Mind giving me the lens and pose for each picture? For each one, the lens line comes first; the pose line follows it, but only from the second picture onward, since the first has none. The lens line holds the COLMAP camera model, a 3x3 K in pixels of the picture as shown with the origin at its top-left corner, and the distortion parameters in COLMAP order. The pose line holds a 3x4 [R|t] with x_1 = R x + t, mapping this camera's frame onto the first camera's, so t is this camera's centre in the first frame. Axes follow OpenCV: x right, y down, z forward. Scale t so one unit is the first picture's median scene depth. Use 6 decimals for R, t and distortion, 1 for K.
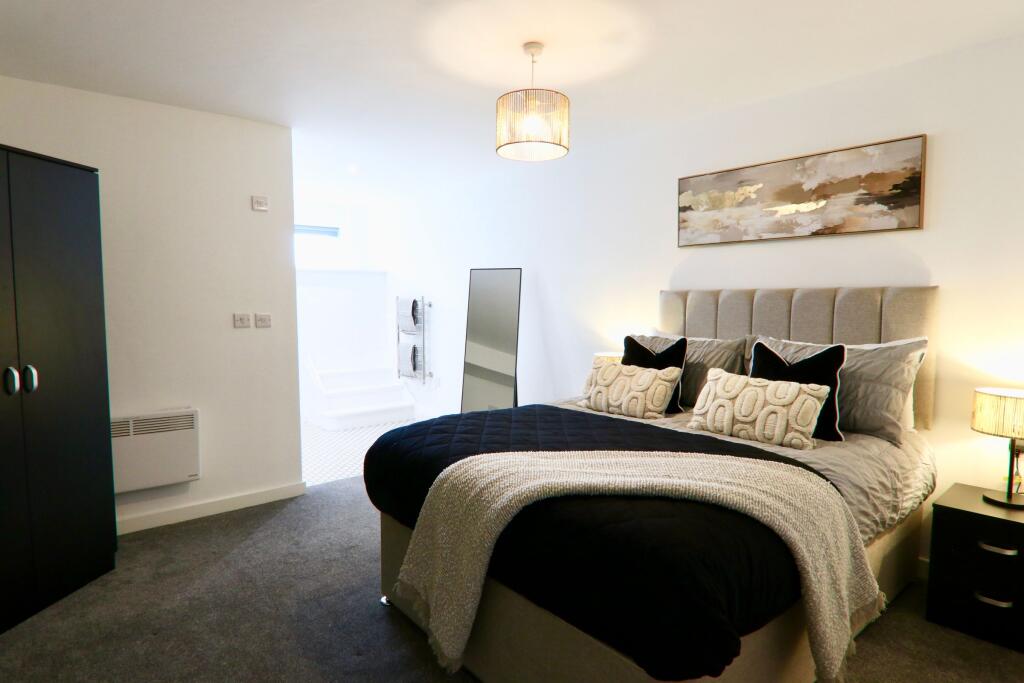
lens RADIAL K [[576.7, 0, 512.0], [0, 576.7, 341.5], [0, 0, 1]] dist [-0.016380, -0.000809]
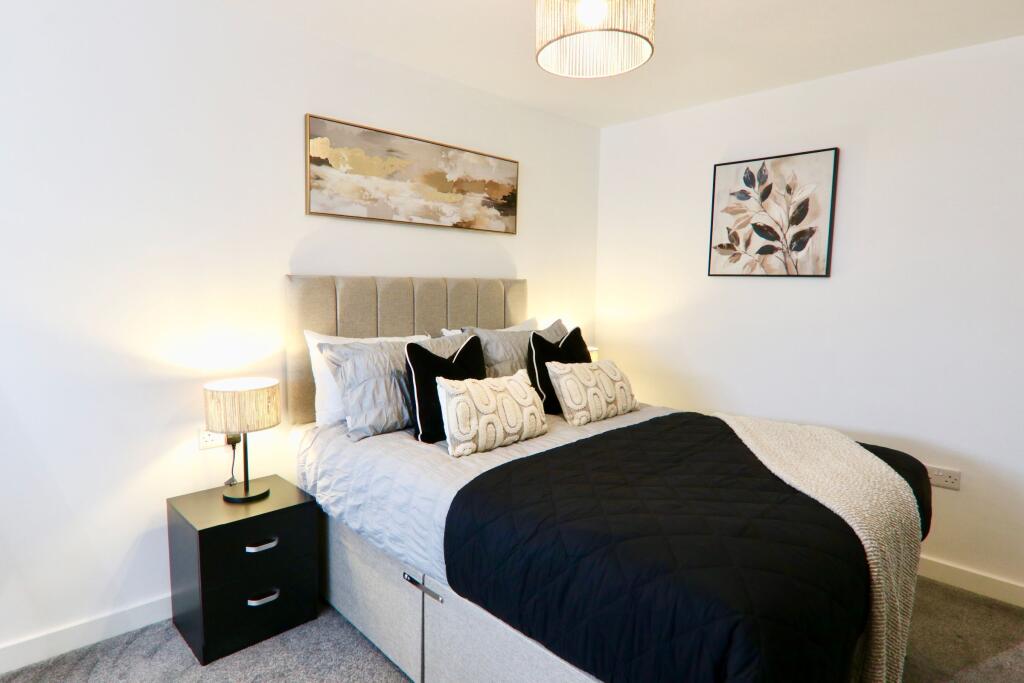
lens RADIAL K [[576.7, 0, 512.0], [0, 576.7, 341.5], [0, 0, 1]] dist [-0.016380, -0.000809]
pose [[-0.082764, -0.099919, 0.991547, -0.520915], [0.057759, 0.992808, 0.104867, -0.081672], [-0.994894, 0.065950, -0.076398, 0.970310]]
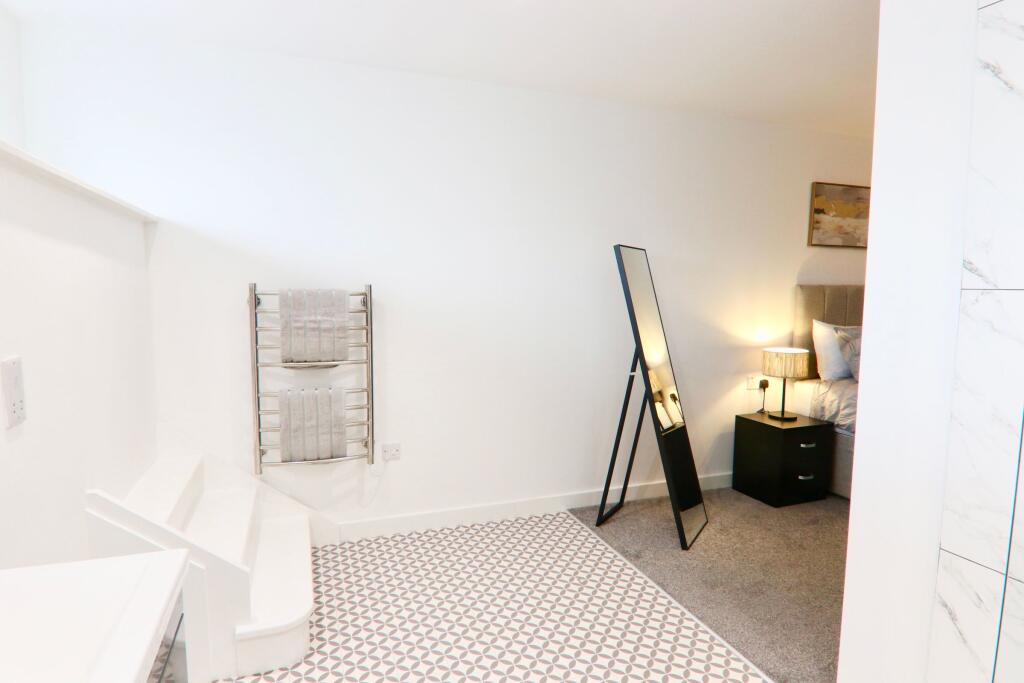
lens RADIAL K [[576.7, 0, 512.0], [0, 576.7, 341.5], [0, 0, 1]] dist [-0.016380, -0.000809]
pose [[0.334293, -0.080996, 0.938982, -1.105908], [0.061548, 0.996050, 0.064006, -0.103166], [-0.940457, 0.036395, 0.337958, 1.389158]]
